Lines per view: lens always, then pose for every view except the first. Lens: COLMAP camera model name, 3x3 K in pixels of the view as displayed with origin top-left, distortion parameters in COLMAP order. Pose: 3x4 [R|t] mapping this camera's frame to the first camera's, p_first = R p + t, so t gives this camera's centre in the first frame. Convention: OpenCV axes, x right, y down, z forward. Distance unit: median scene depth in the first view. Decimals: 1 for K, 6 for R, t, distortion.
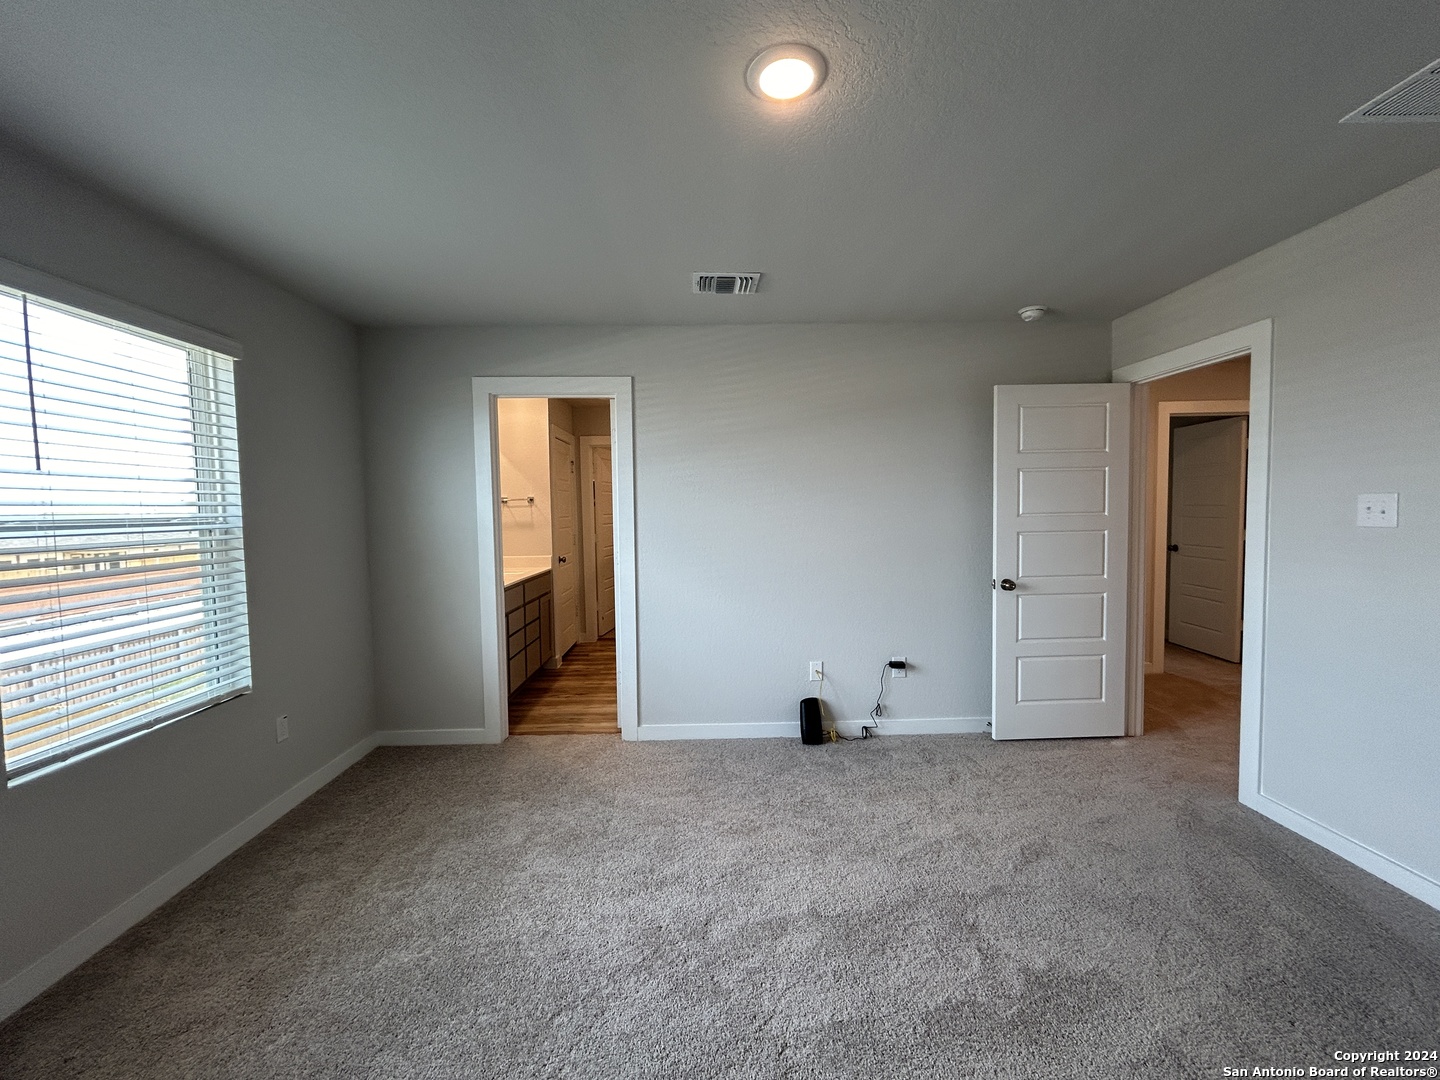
lens RADIAL K [[584.1, 0, 716.8], [0, 584.1, 541.5], [0, 0, 1]] dist [-0.001483, 0.000459]
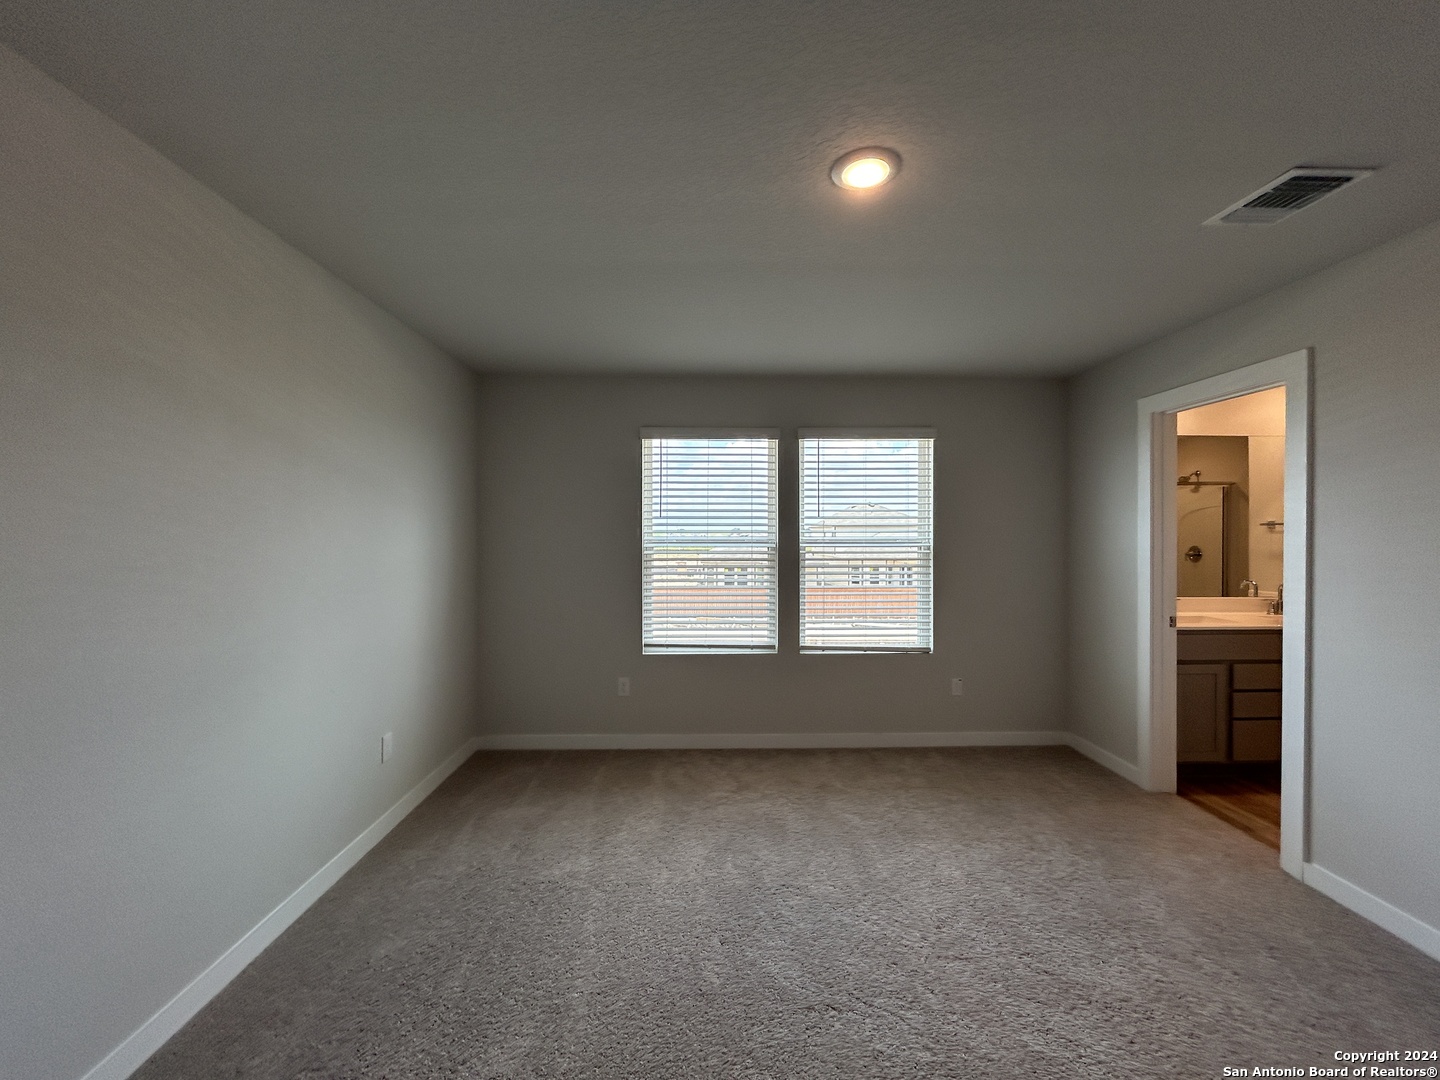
lens RADIAL K [[584.1, 0, 719.6], [0, 584.1, 540.3], [0, 0, 1]] dist [-0.001483, 0.000459]
pose [[0.001797, 0.022362, -0.999748, 0.556490], [-0.054672, 0.998257, 0.022231, -0.032208], [0.998503, 0.054618, 0.003016, 0.319167]]
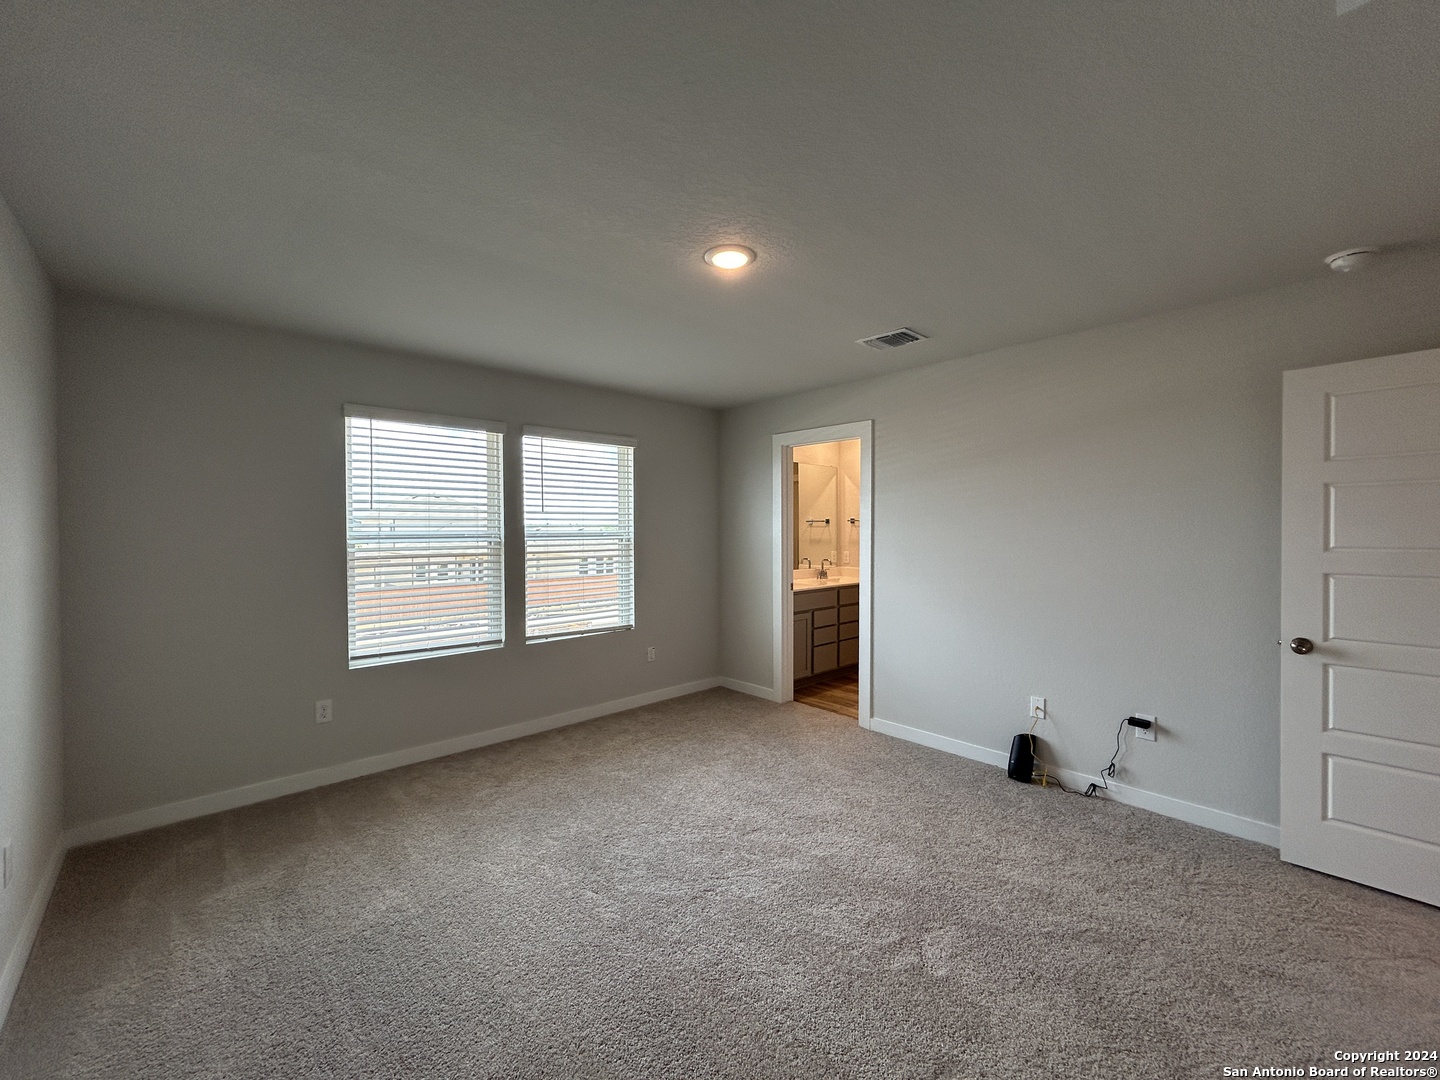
lens RADIAL K [[584.1, 0, 717.5], [0, 584.1, 541.9], [0, 0, 1]] dist [-0.001483, 0.000459]
pose [[0.660273, 0.031134, -0.750380, 0.553234], [-0.048496, 0.998823, -0.001230, -0.017154], [0.749458, 0.037203, 0.661006, -0.011460]]
